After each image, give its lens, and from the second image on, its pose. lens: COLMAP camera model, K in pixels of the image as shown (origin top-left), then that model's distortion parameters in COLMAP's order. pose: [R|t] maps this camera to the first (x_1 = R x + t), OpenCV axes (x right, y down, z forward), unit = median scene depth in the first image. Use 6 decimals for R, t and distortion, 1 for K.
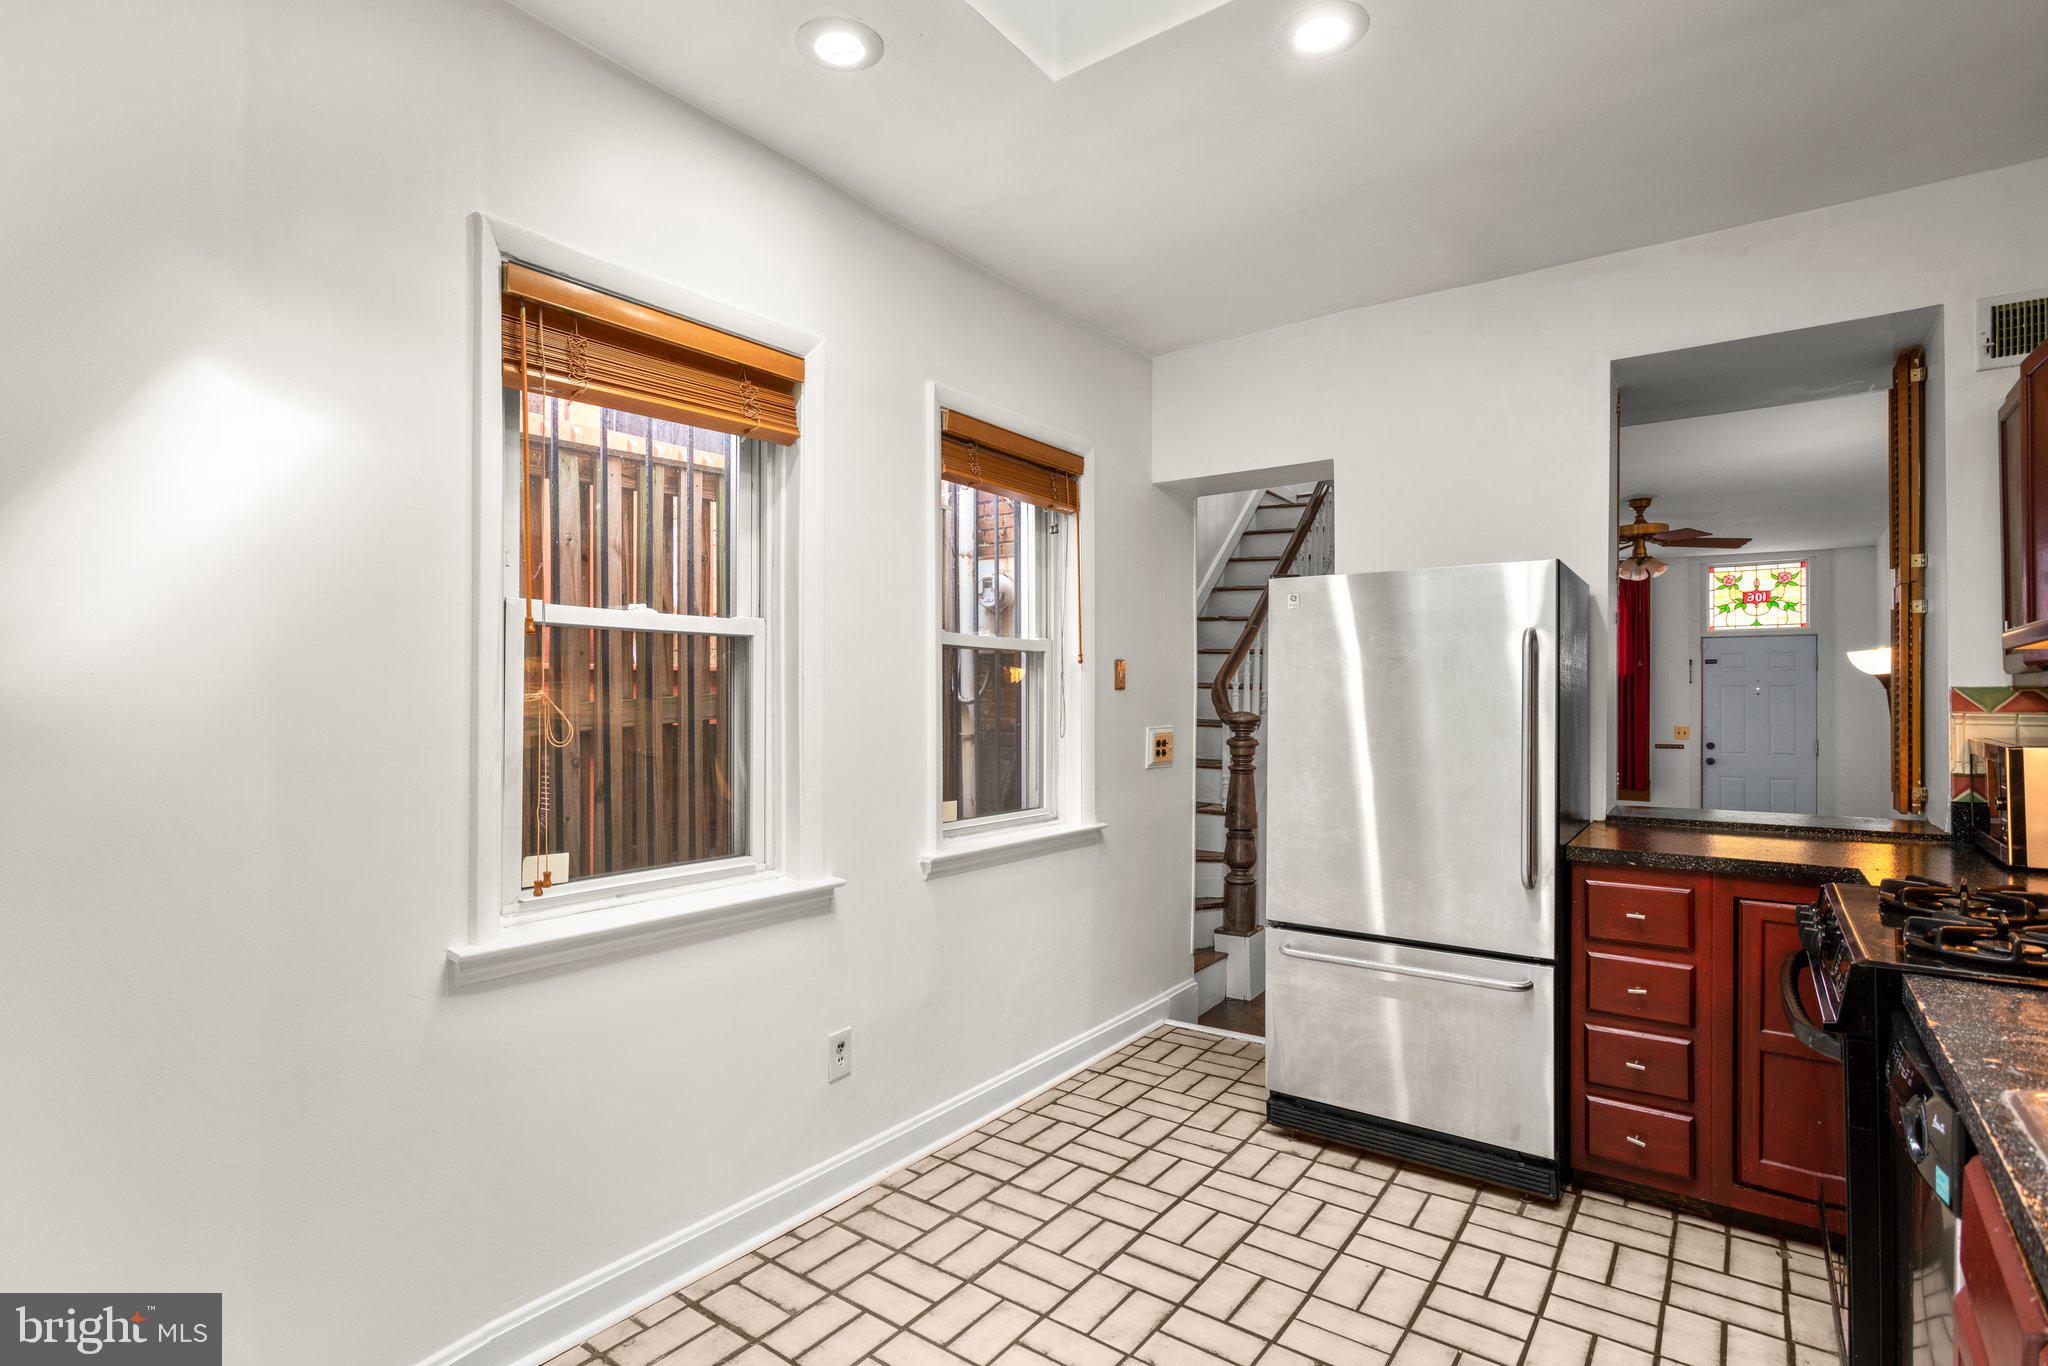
lens RADIAL K [[990.9, 0, 1021.1], [0, 990.9, 671.9], [0, 0, 1]] dist [-0.021136, 0.014690]
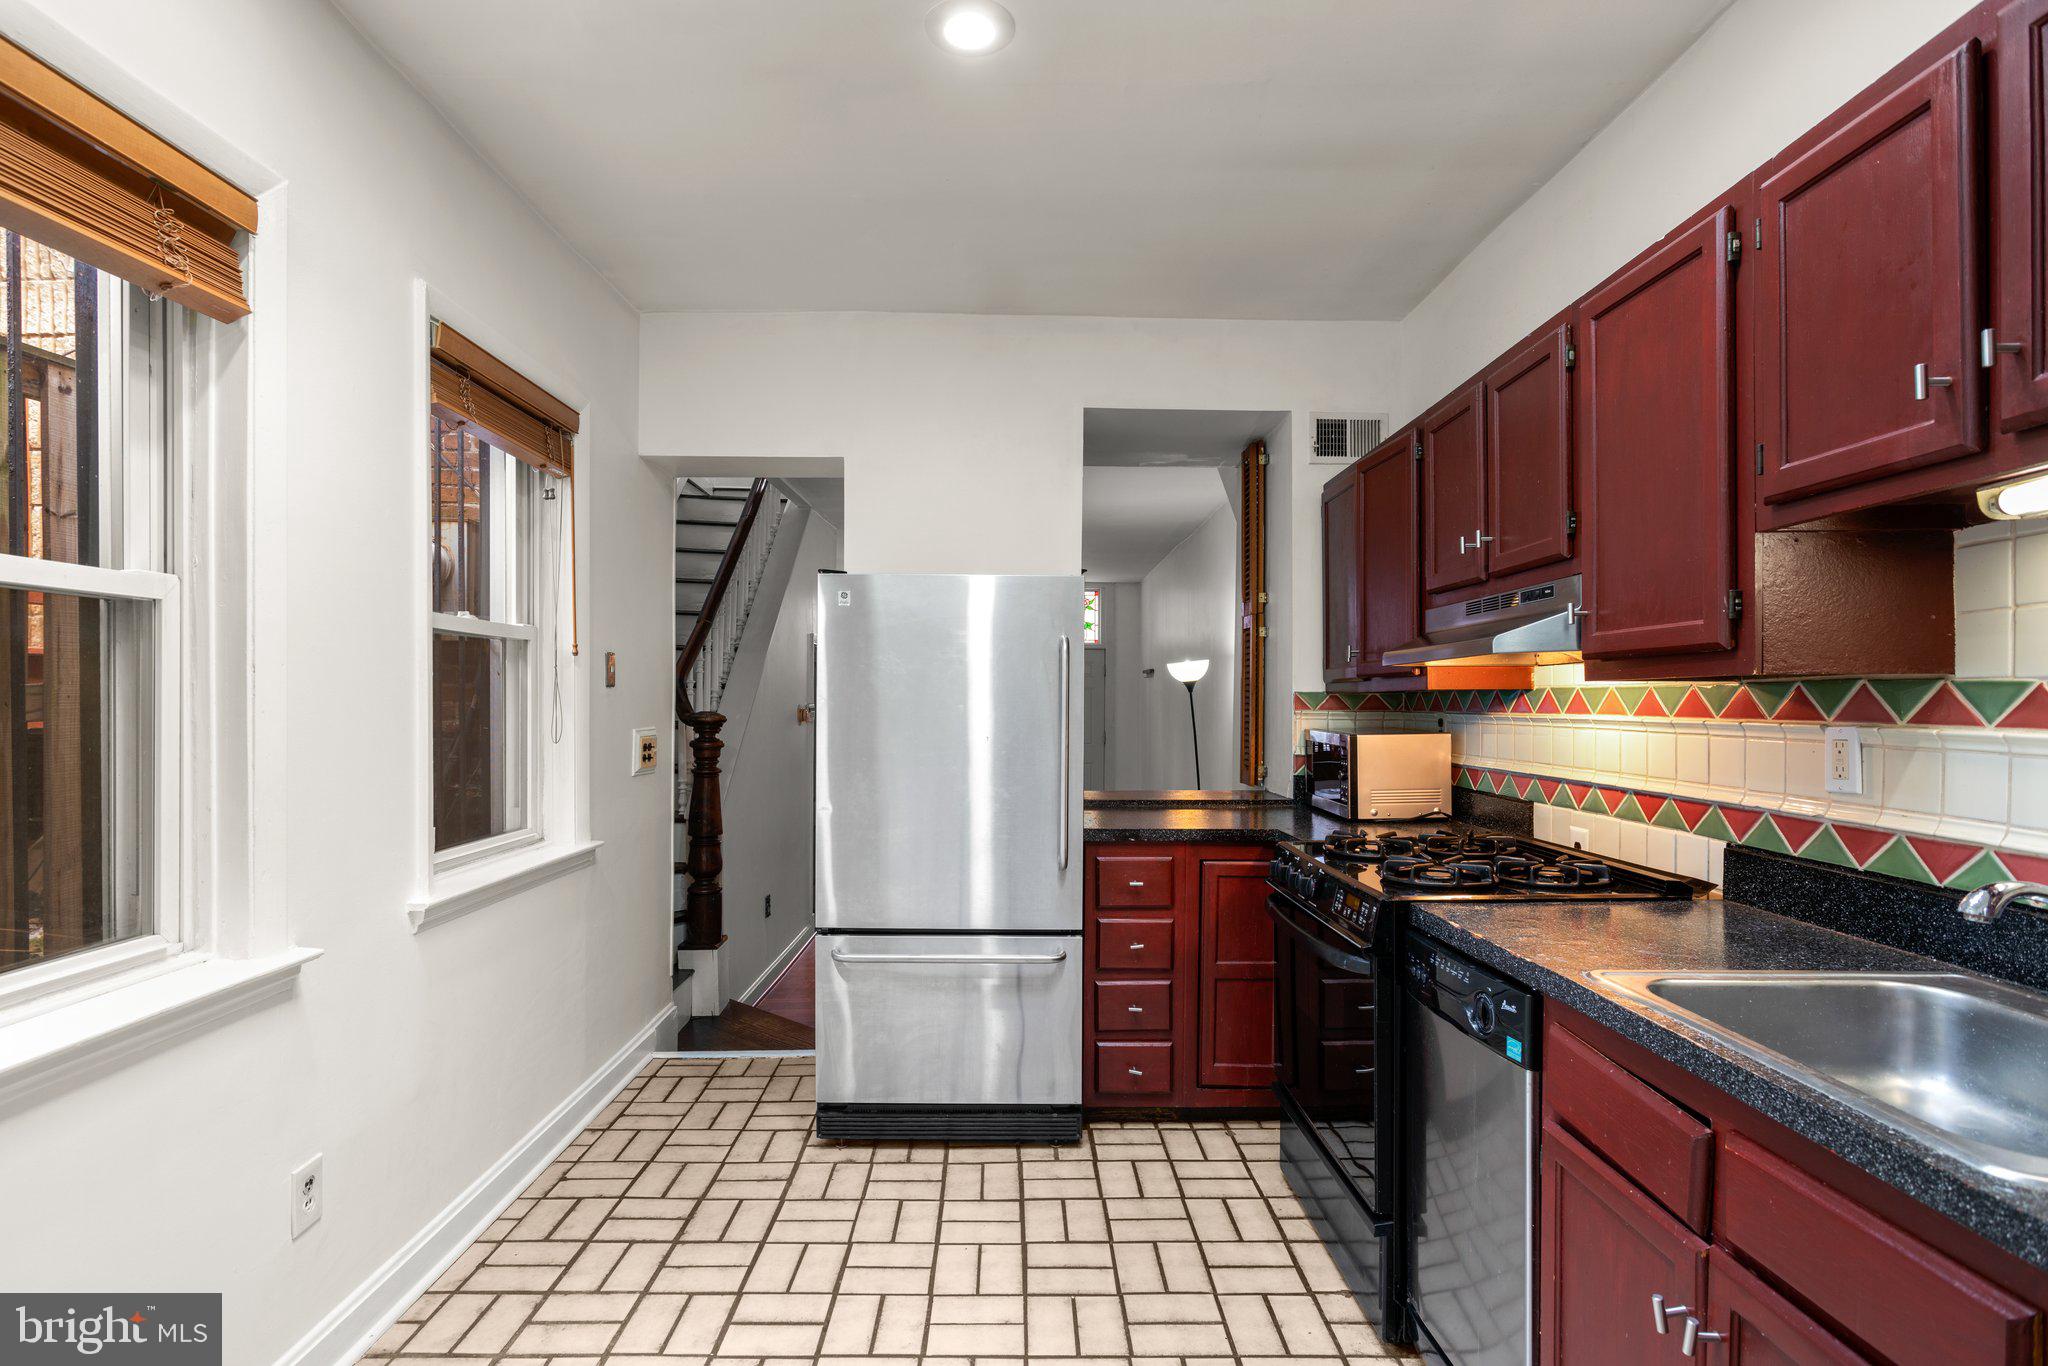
lens RADIAL K [[990.9, 0, 1005.4], [0, 990.9, 687.3], [0, 0, 1]] dist [-0.021136, 0.014690]
pose [[0.801492, 0.010251, 0.597918, -0.186195], [-0.020340, 0.999742, 0.010126, 0.002848], [-0.597660, -0.020278, 0.801493, 0.123717]]
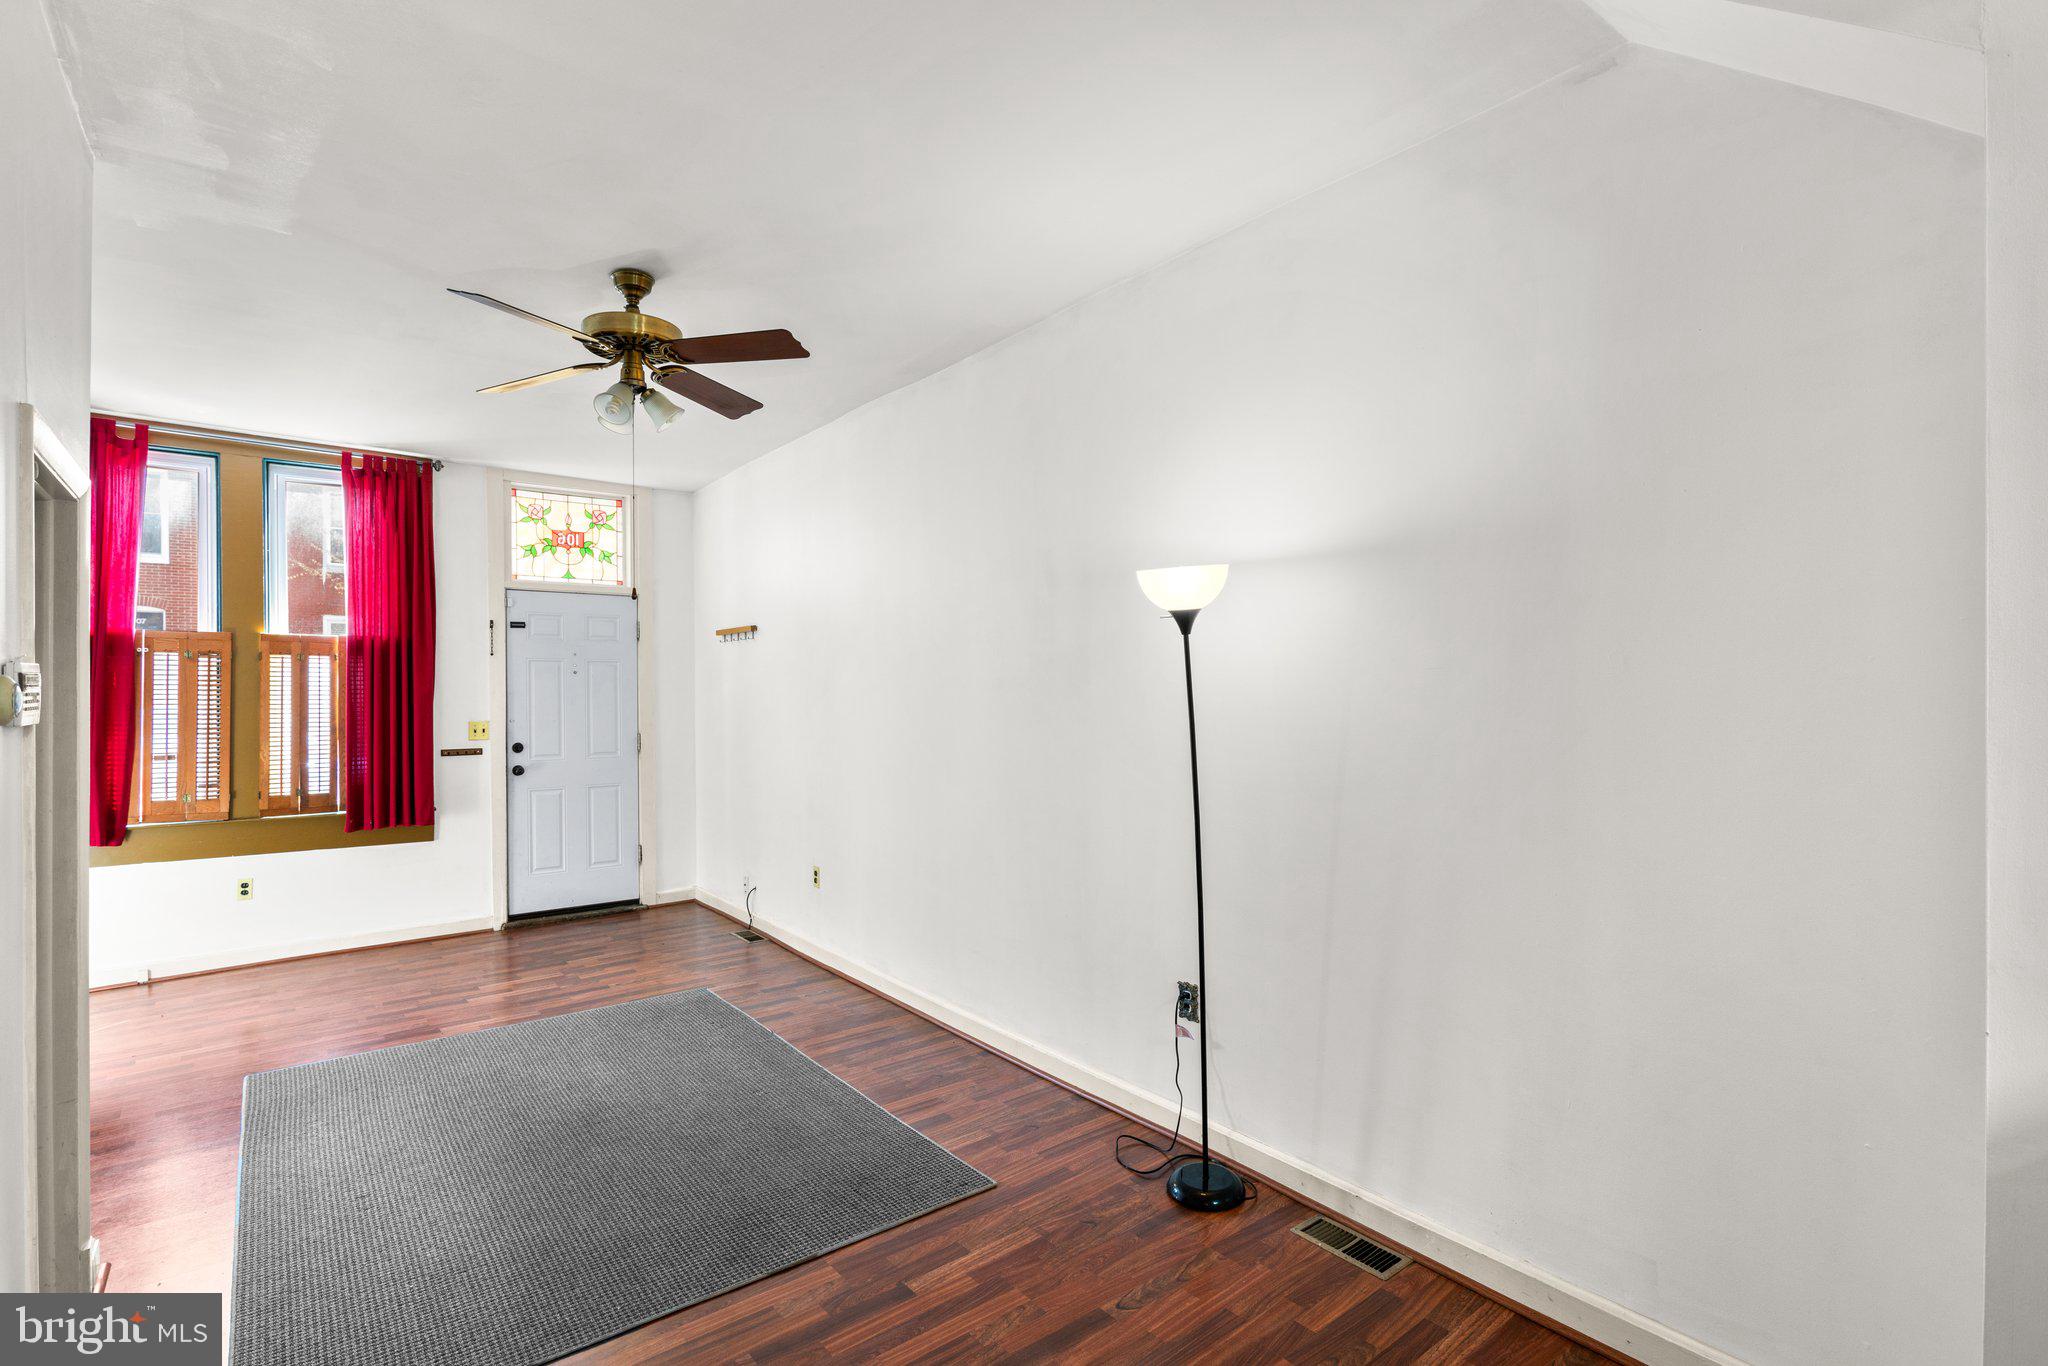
lens RADIAL K [[990.9, 0, 1043.3], [0, 990.9, 673.4], [0, 0, 1]] dist [-0.021136, 0.014690]
pose [[0.276894, 0.012216, 0.960823, 0.427148], [-0.015552, 0.999845, -0.008230, 0.072415], [-0.960774, -0.012664, 0.277042, 1.375319]]
